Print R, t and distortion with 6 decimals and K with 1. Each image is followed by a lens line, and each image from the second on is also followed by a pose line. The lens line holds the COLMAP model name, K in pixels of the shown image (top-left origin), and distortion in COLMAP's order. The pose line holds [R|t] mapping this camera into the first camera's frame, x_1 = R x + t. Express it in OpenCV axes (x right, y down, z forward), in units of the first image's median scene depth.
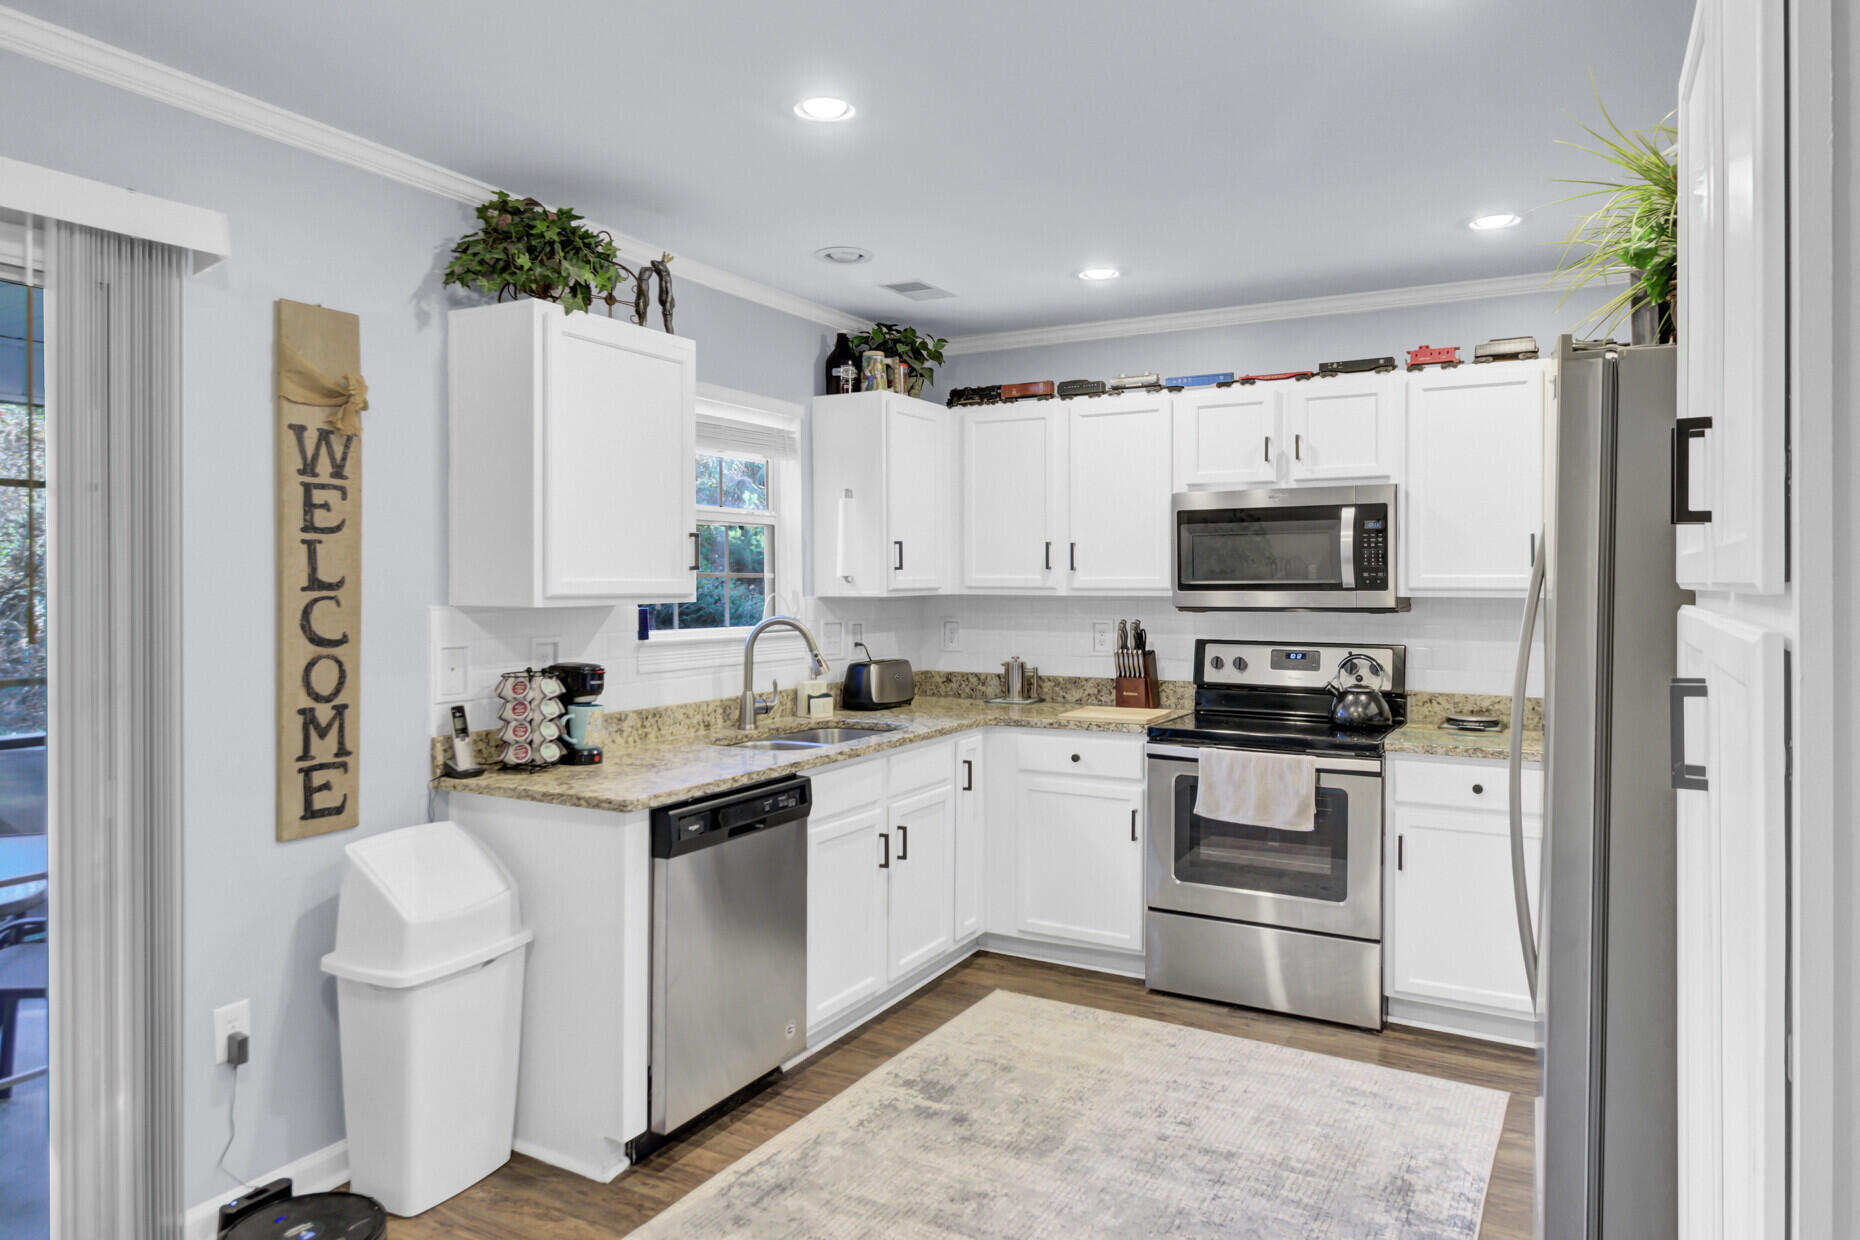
lens RADIAL K [[1177.0, 0, 929.7], [0, 1177.0, 580.9], [0, 0, 1]] dist [-0.001101, 0.000195]
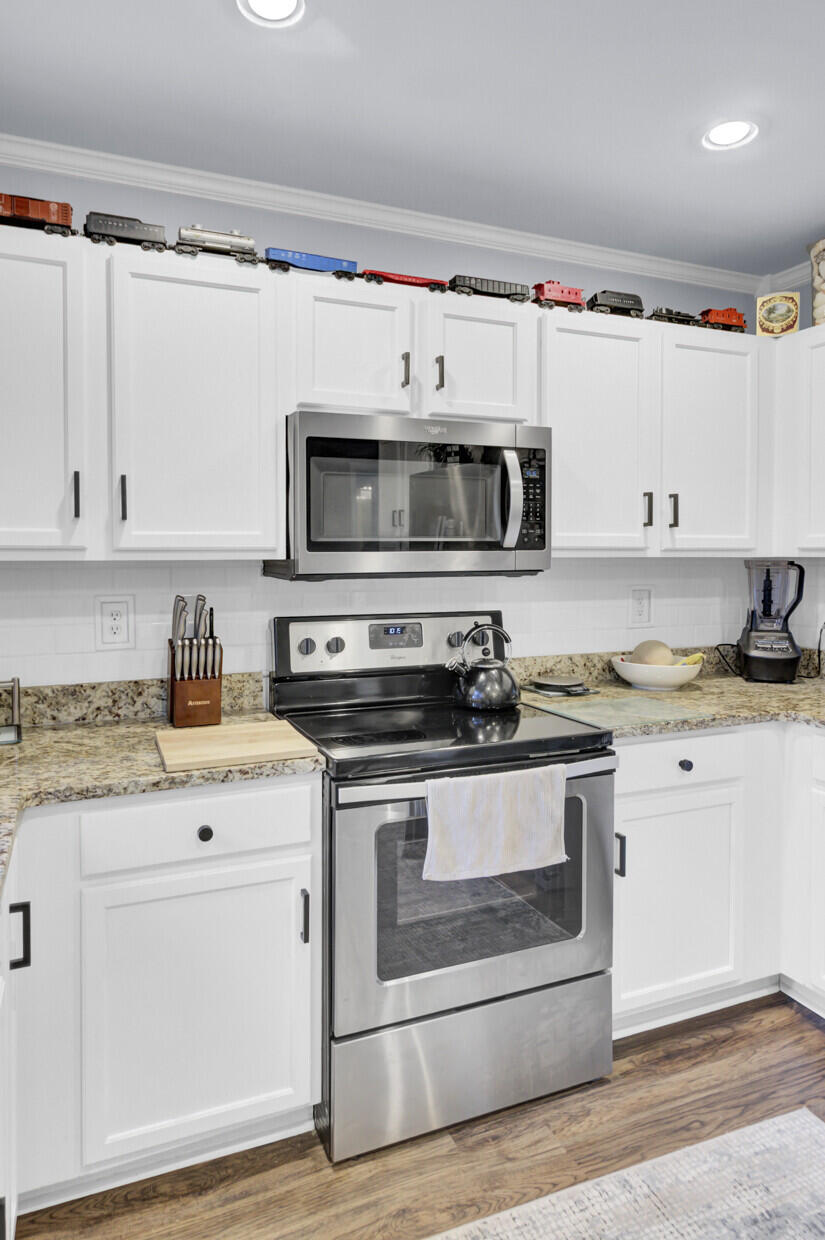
lens RADIAL K [[770.7, 0, 411.3], [0, 770.7, 571.6], [0, 0, 1]] dist [0.001928, 0.001849]
pose [[0.621942, -0.017760, 0.782862, -0.109596], [0.003851, 0.999800, 0.019622, 0.011659], [-0.783054, -0.009189, 0.621886, 0.660780]]
